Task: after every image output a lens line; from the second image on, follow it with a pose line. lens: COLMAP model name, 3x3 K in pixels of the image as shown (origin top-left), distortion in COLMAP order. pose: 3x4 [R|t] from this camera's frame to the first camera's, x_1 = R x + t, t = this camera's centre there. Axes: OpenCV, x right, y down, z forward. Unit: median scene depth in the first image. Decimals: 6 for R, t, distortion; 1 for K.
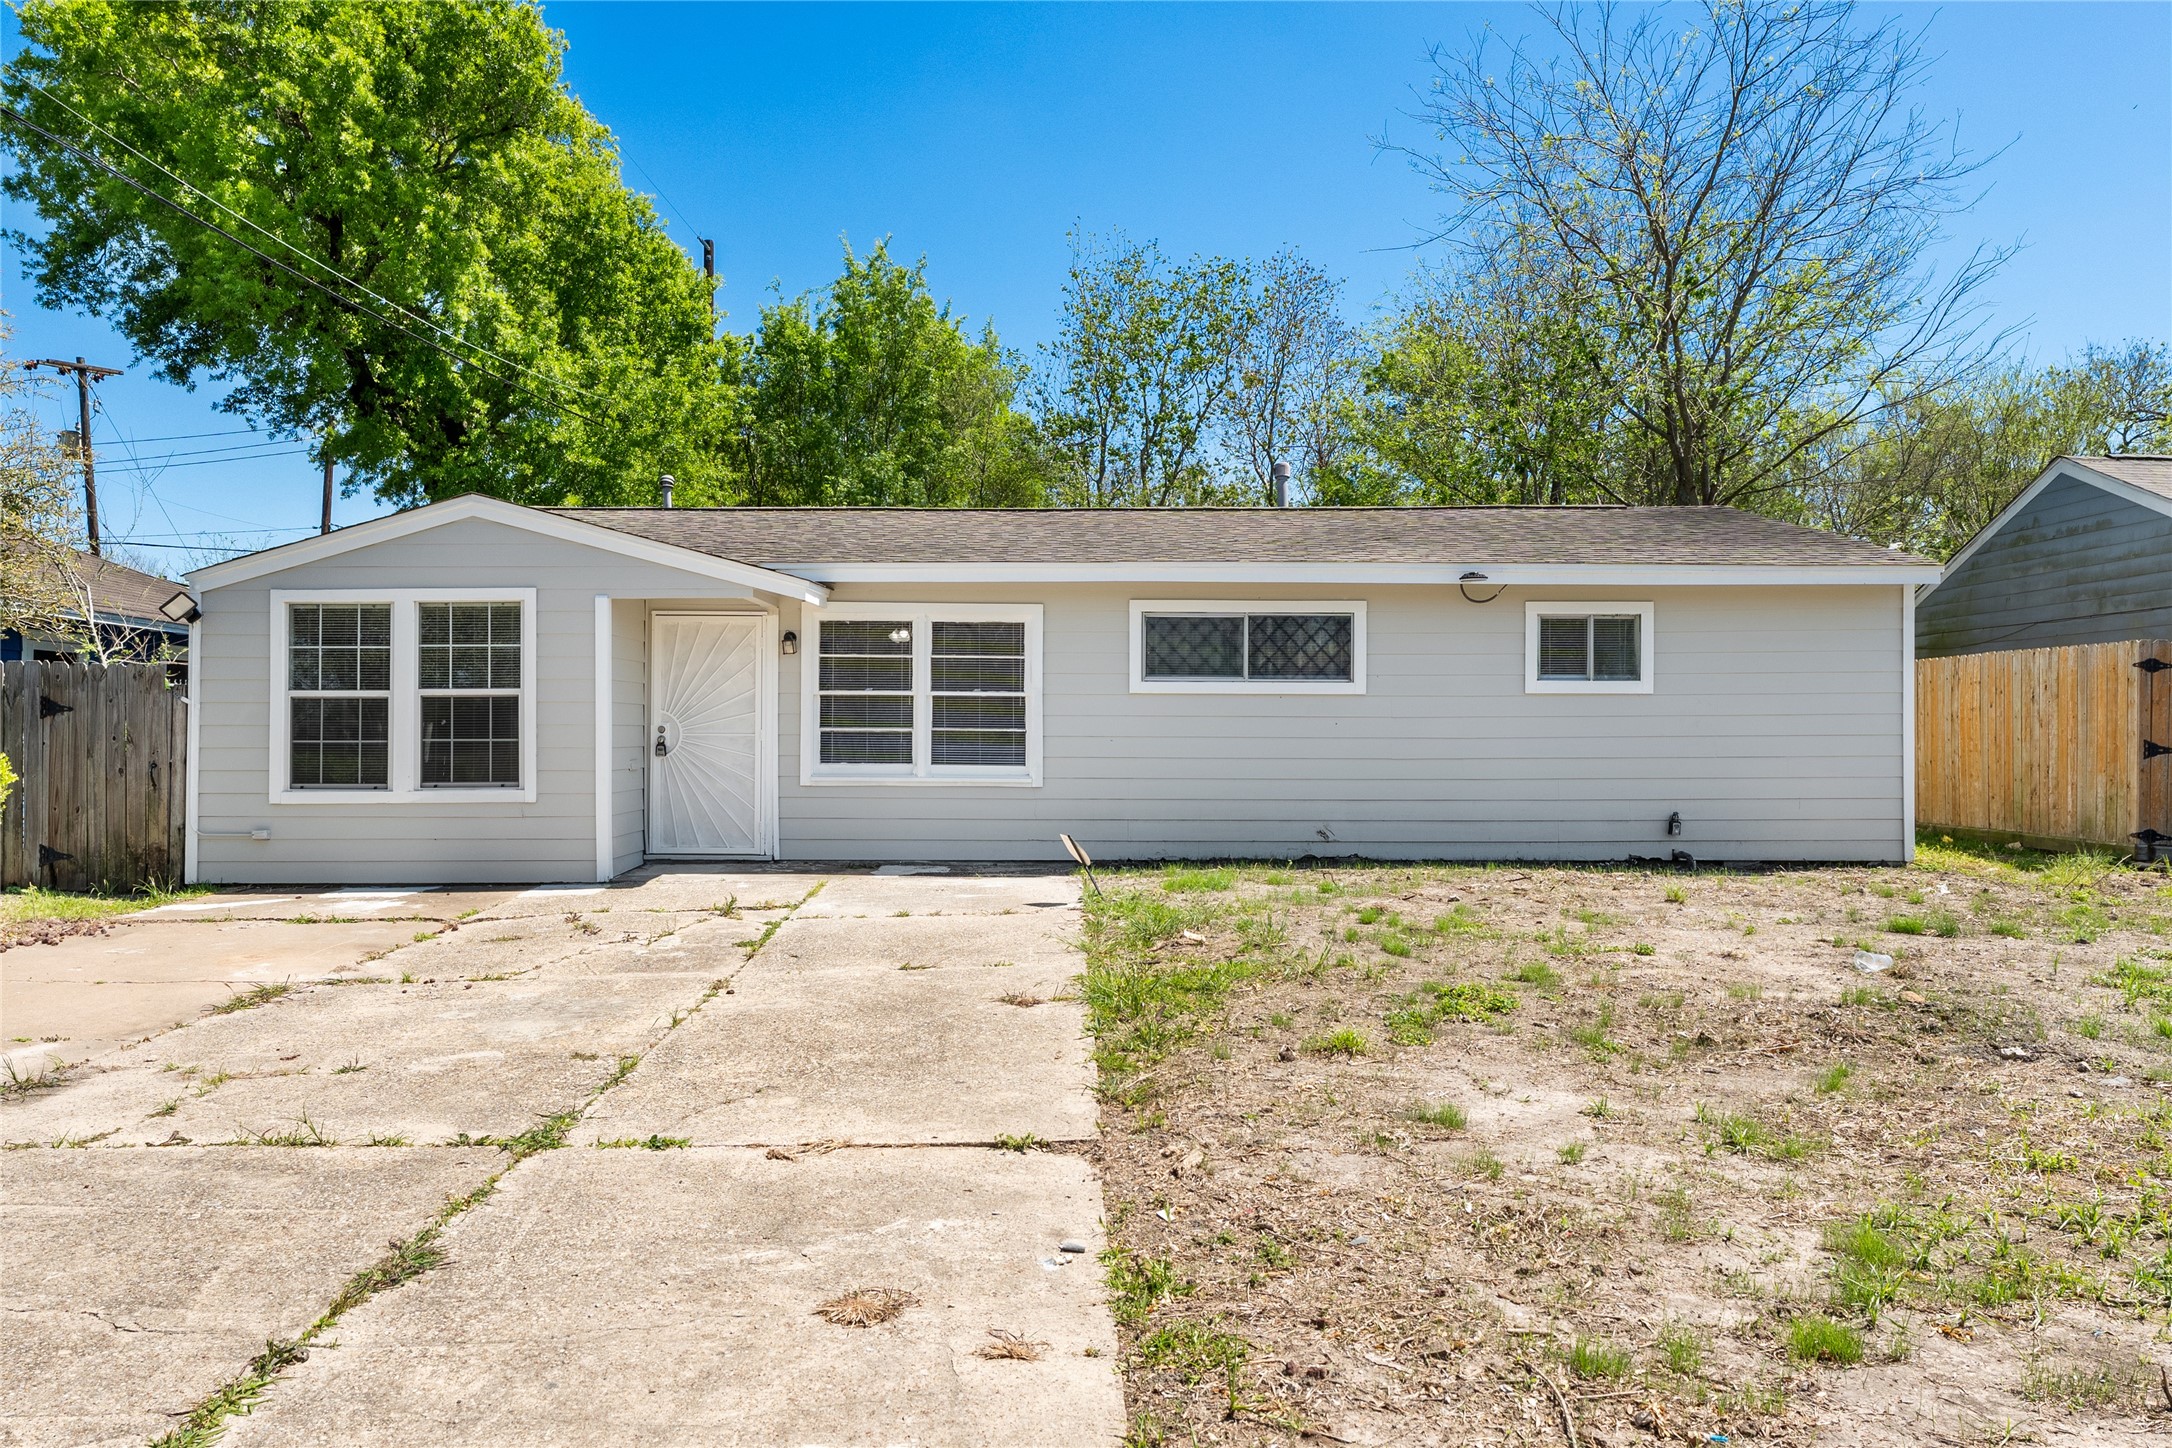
lens RADIAL K [[1590.0, 0, 1084.3], [0, 1590.0, 751.4], [0, 0, 1]] dist [-0.002067, -0.005568]
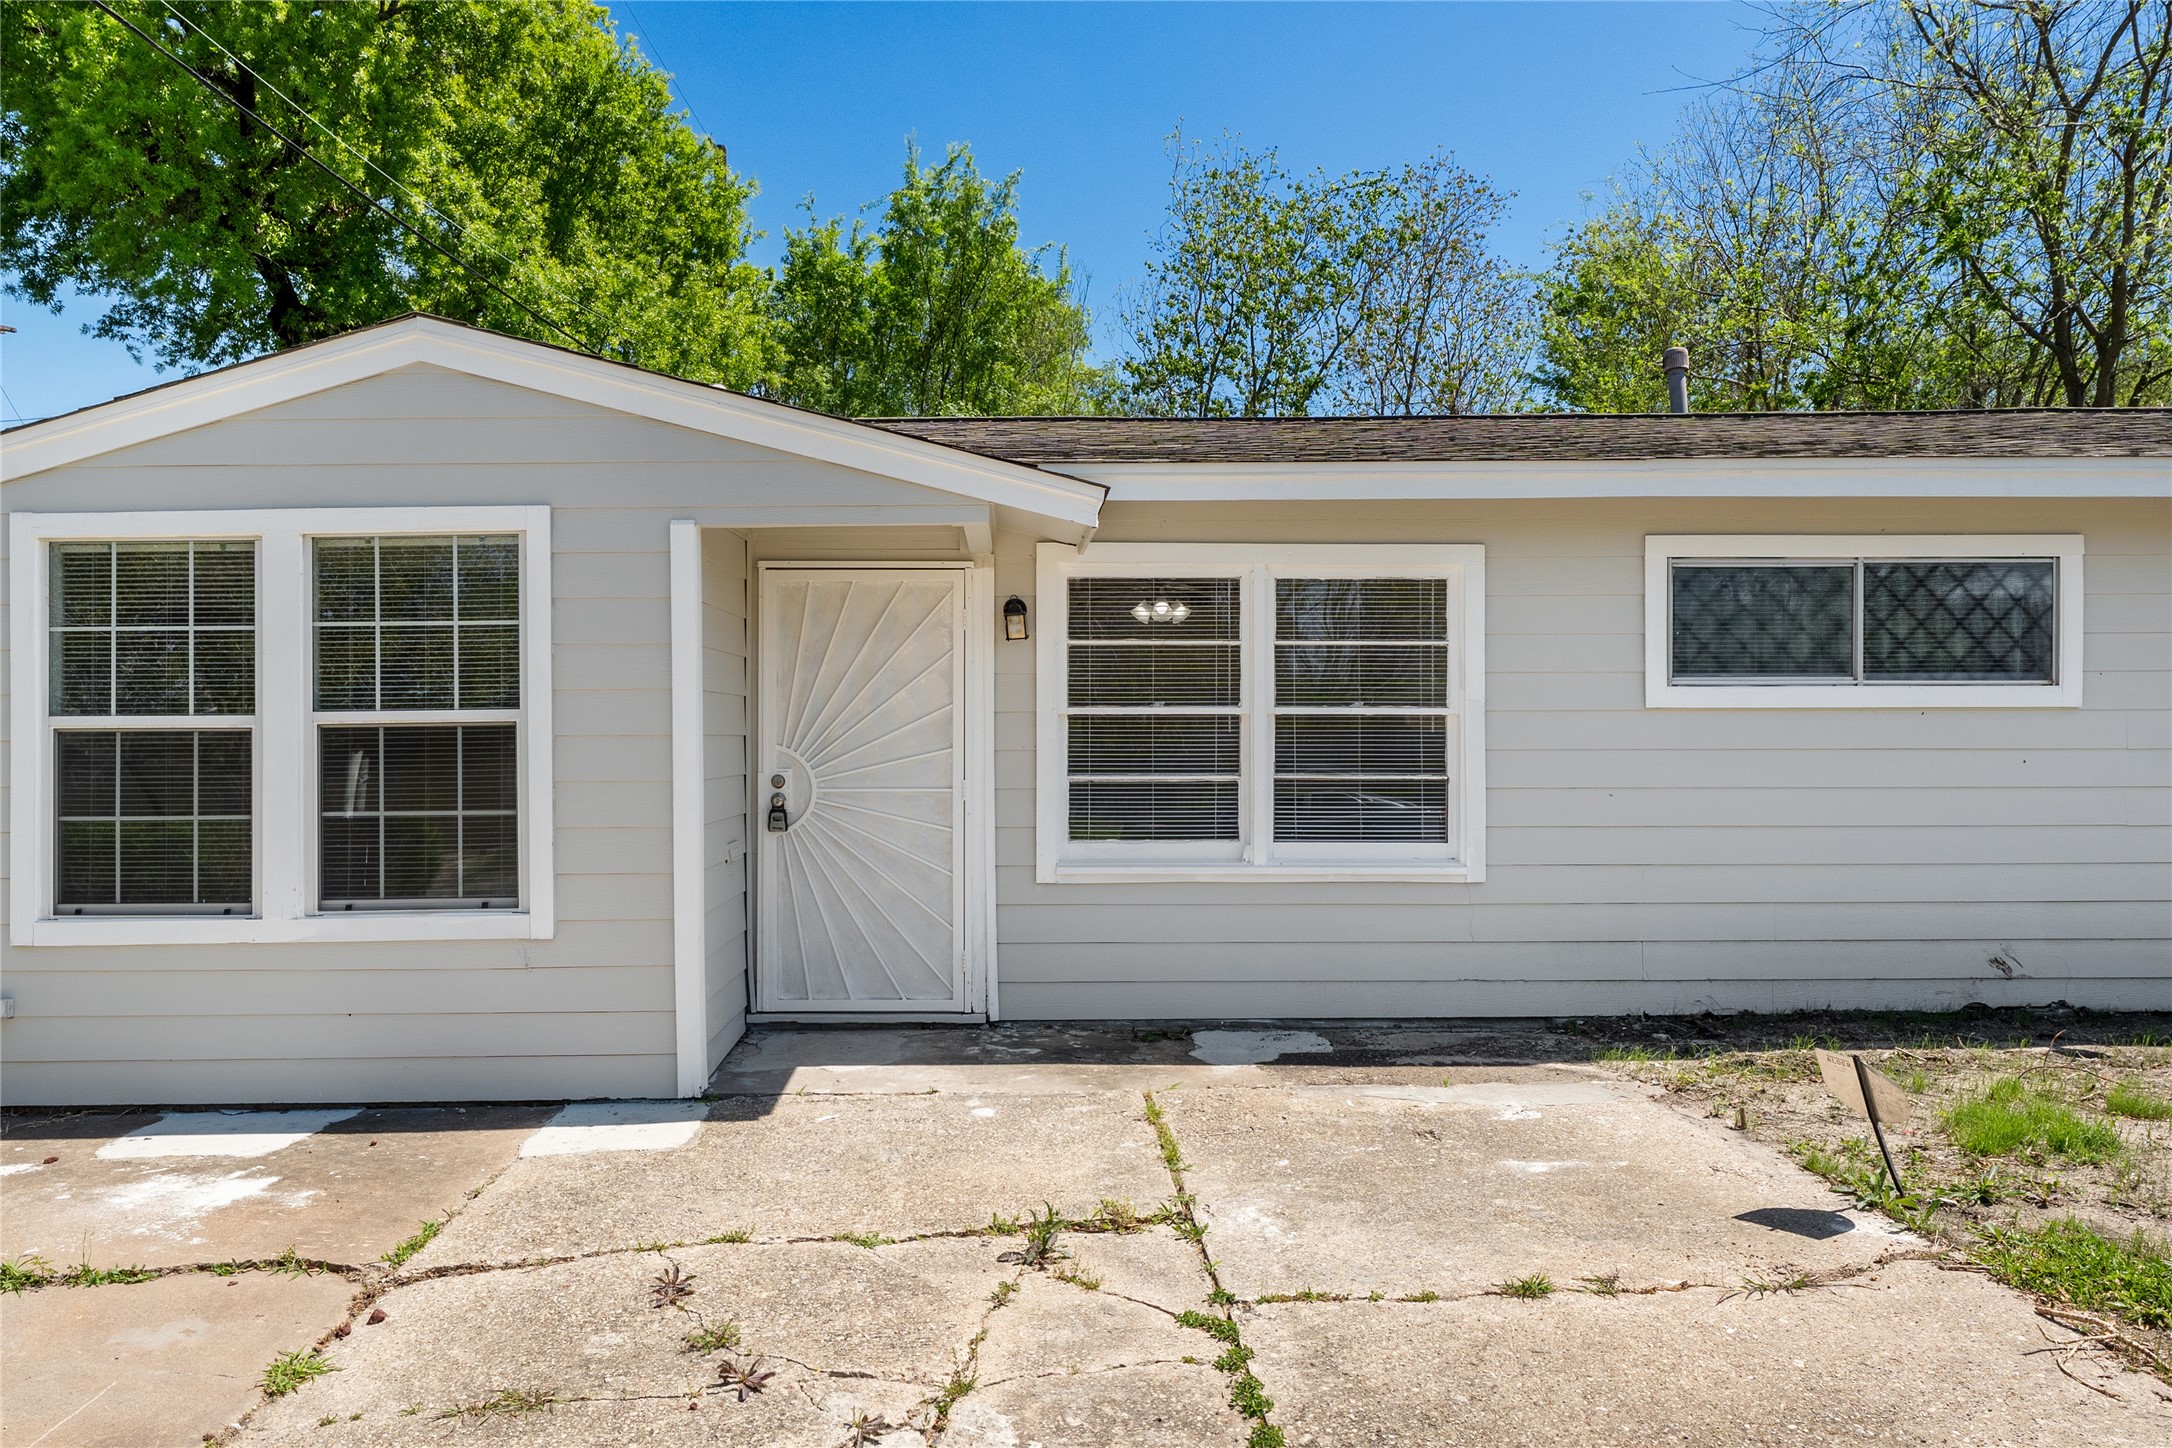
lens RADIAL K [[1503.4, 0, 1039.6], [0, 1503.4, 751.9], [0, 0, 1]] dist [-0.000710, 0.002917]
pose [[0.999892, -0.007782, 0.012488, -0.183870], [0.007795, 0.999969, -0.000986, -0.022668], [-0.012480, 0.001083, 0.999922, 0.489861]]
